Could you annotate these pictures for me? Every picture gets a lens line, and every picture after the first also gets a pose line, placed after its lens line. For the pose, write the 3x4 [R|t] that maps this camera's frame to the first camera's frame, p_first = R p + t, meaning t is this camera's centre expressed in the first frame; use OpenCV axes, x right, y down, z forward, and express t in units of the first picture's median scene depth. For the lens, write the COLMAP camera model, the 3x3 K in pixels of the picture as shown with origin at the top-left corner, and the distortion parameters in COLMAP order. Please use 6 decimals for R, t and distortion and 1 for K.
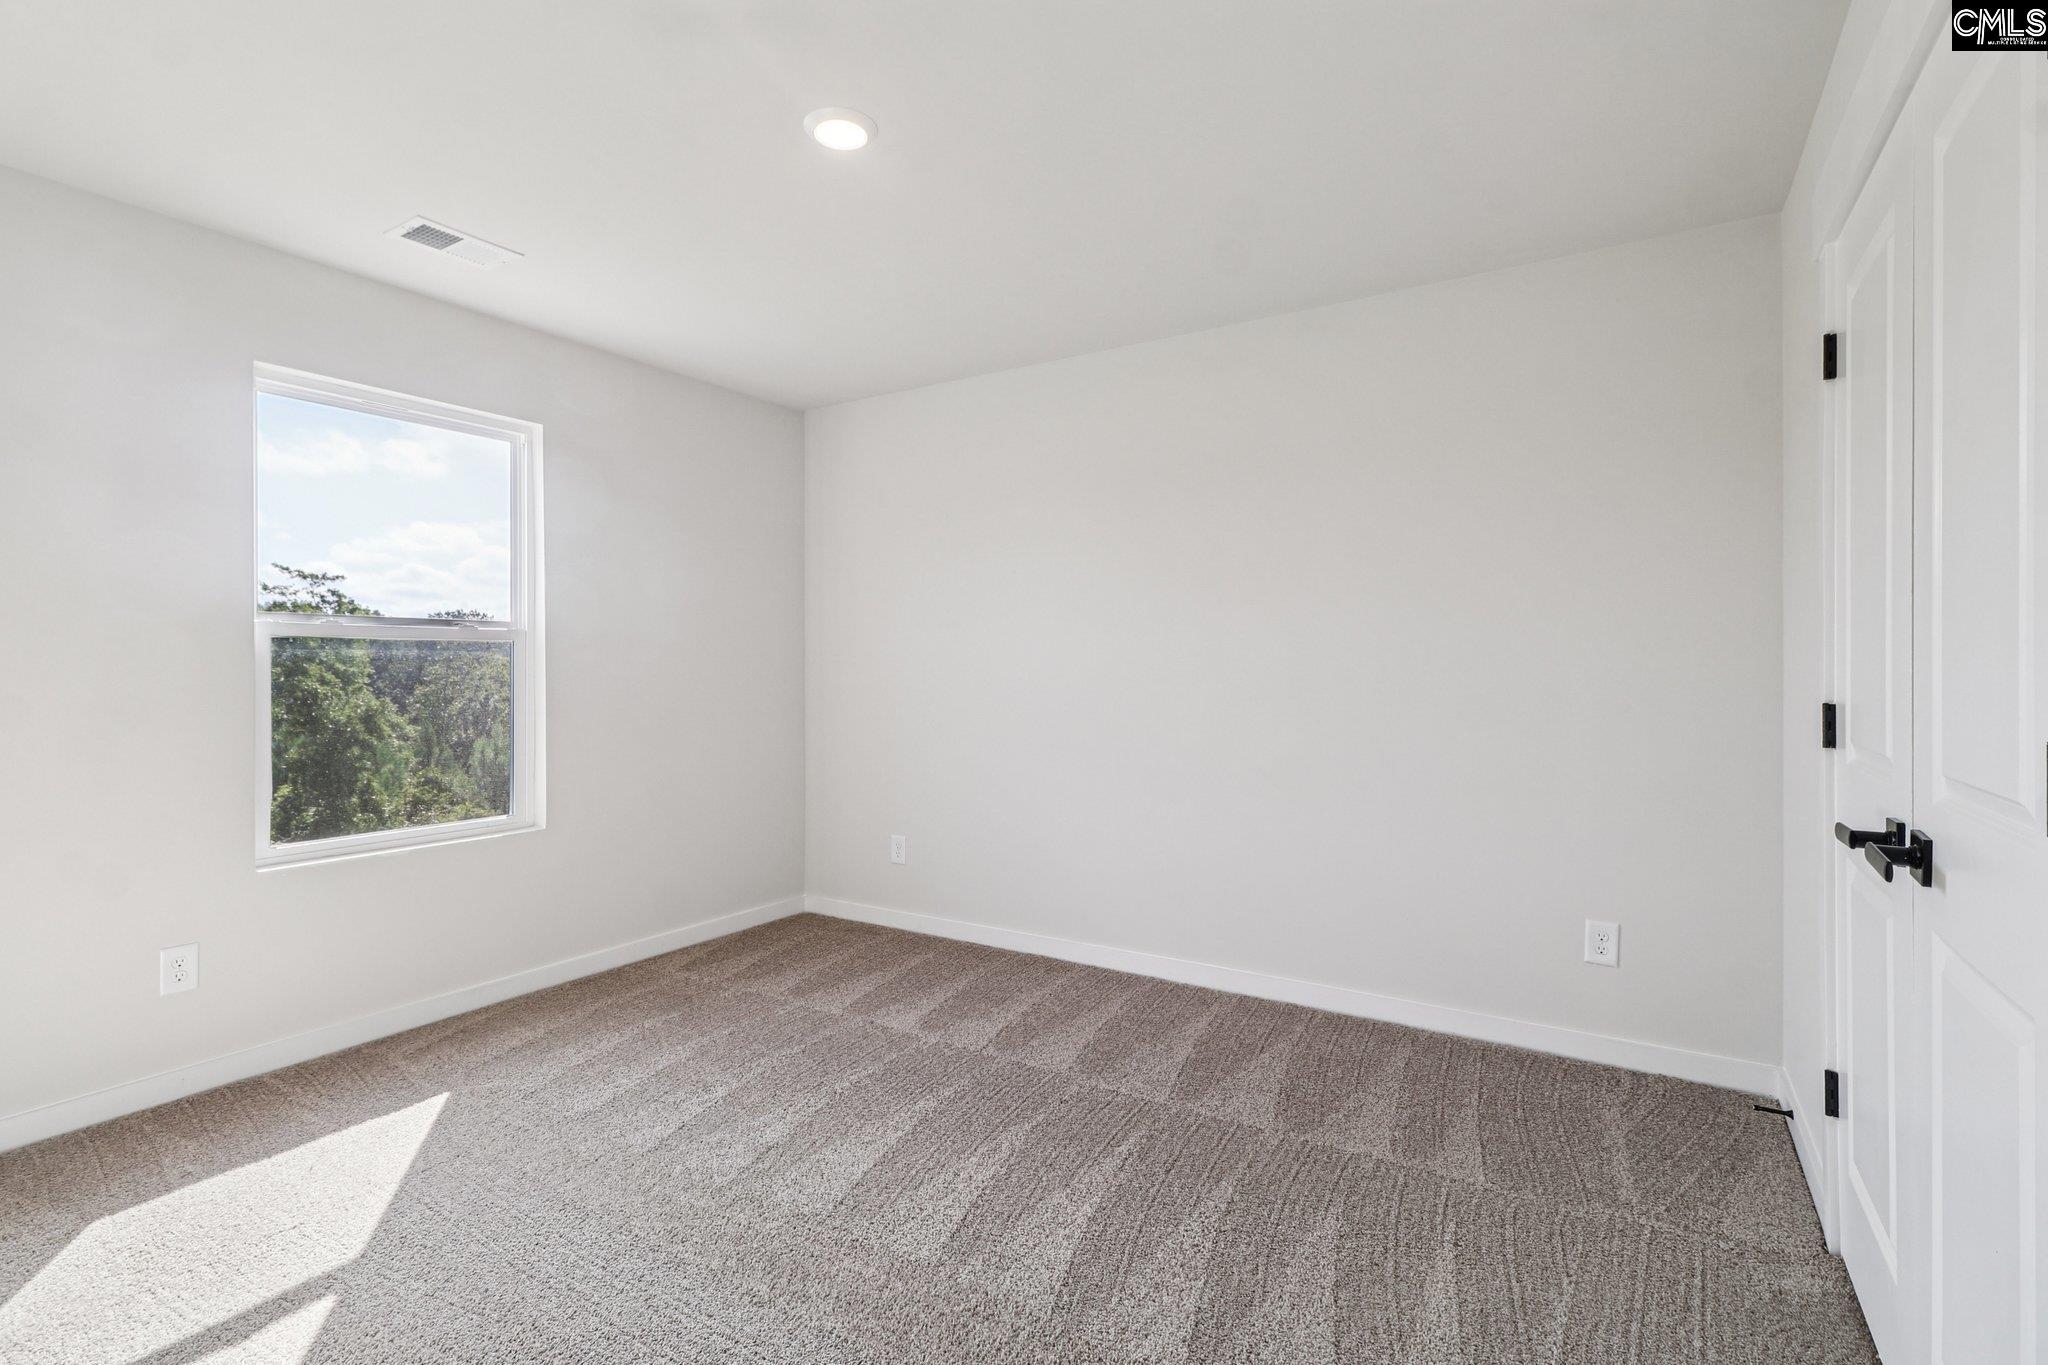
lens RADIAL K [[968.4, 0, 1009.0], [0, 968.4, 672.1], [0, 0, 1]] dist [-0.000206, -0.000416]
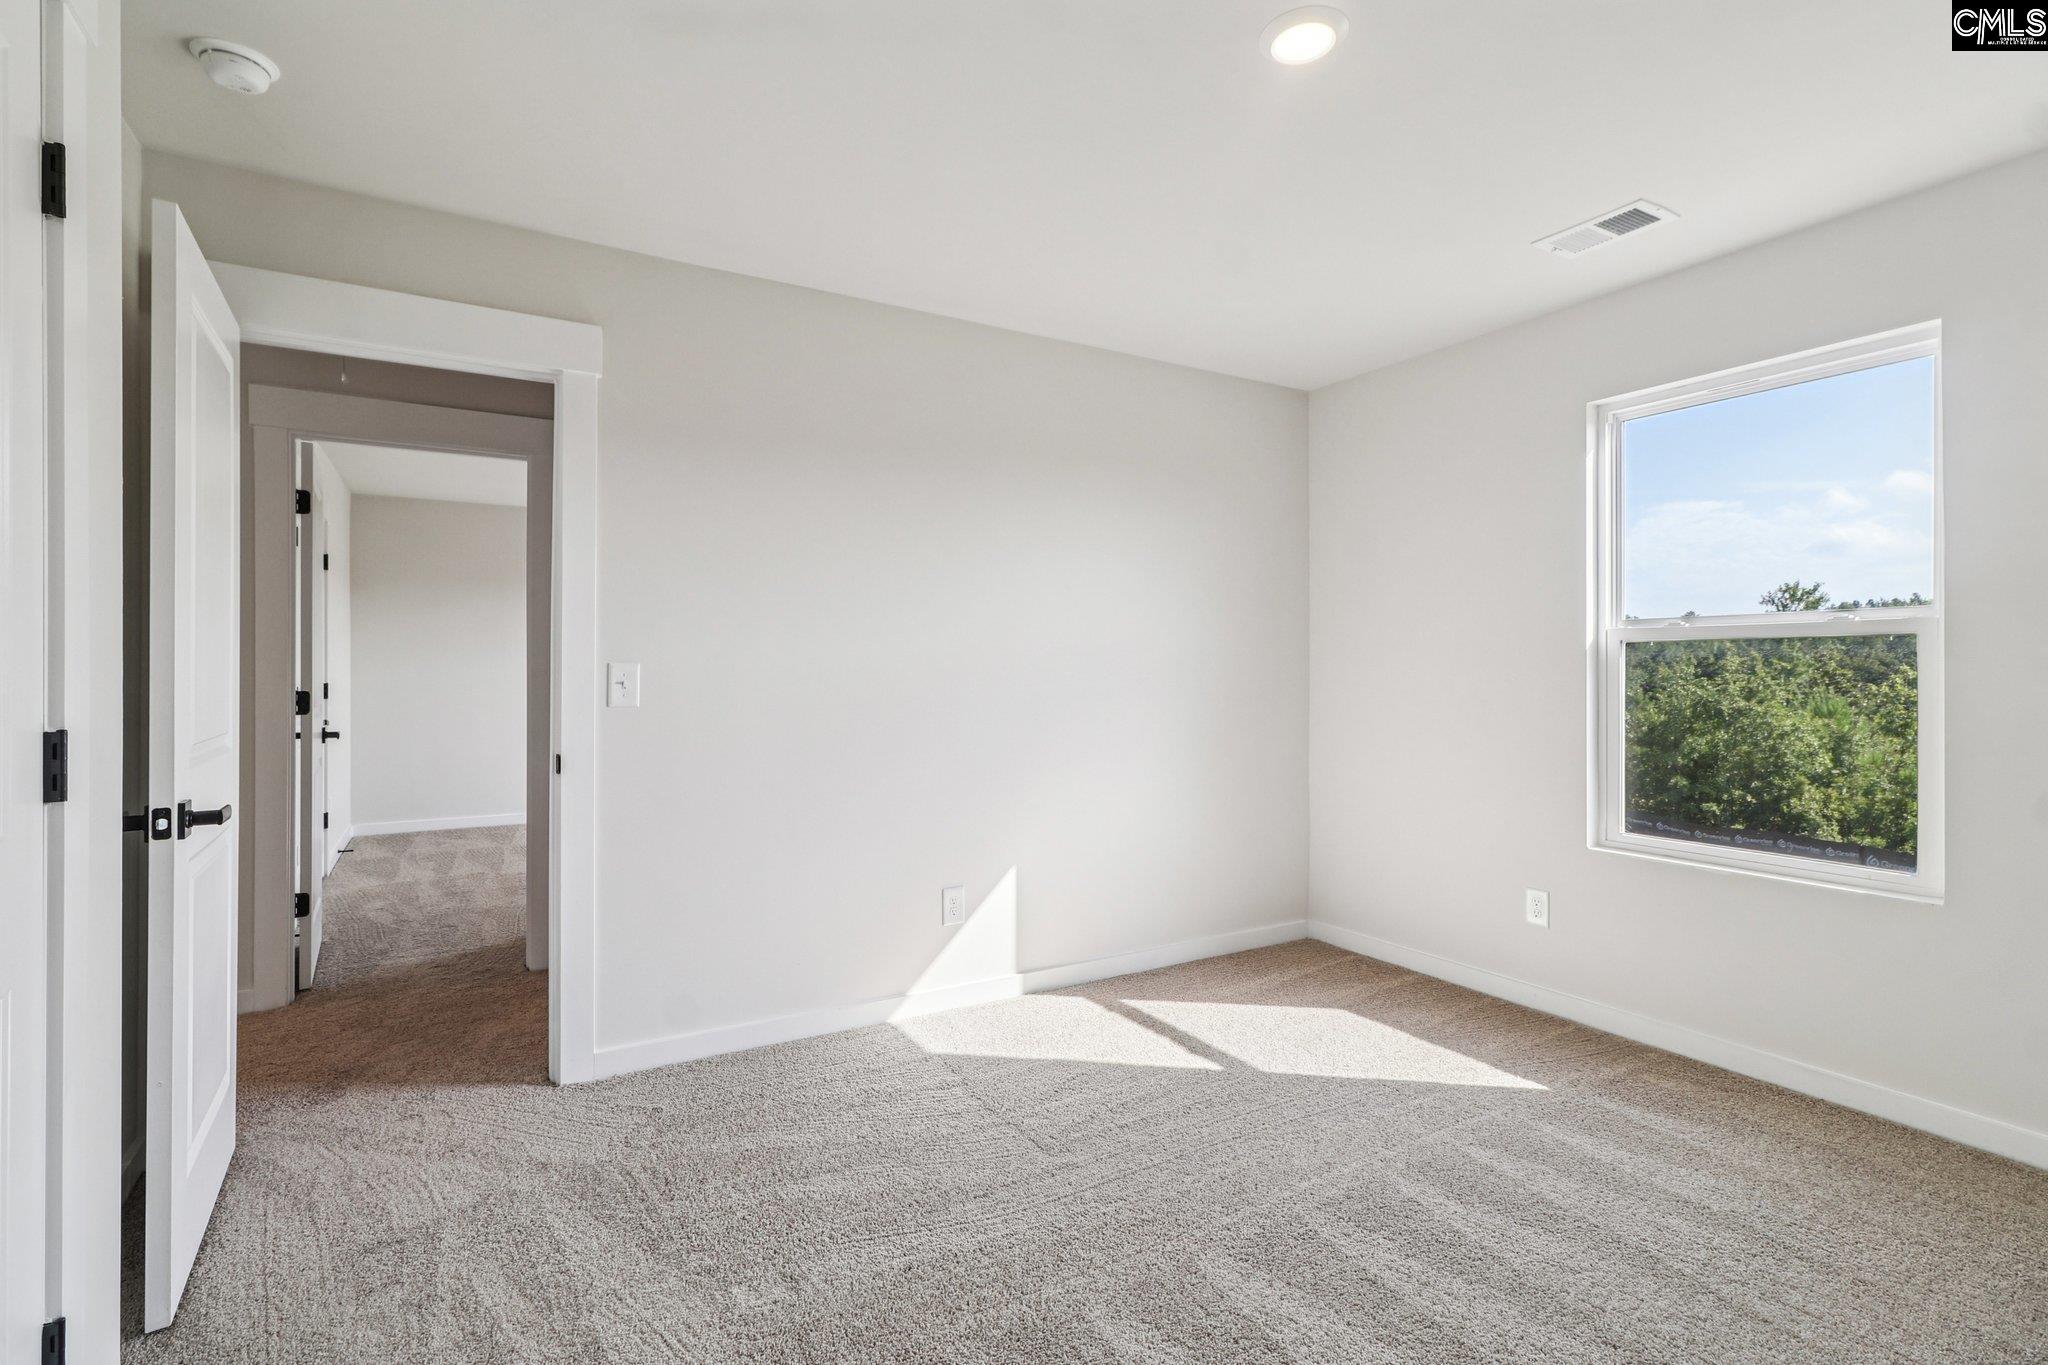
lens RADIAL K [[968.4, 0, 1009.0], [0, 968.4, 672.1], [0, 0, 1]] dist [-0.000206, -0.000416]
pose [[-0.461889, 0.005582, -0.886920, 0.612604], [-0.006450, 0.999933, 0.009652, -0.008353], [0.886914, 0.010179, -0.461822, 1.017871]]
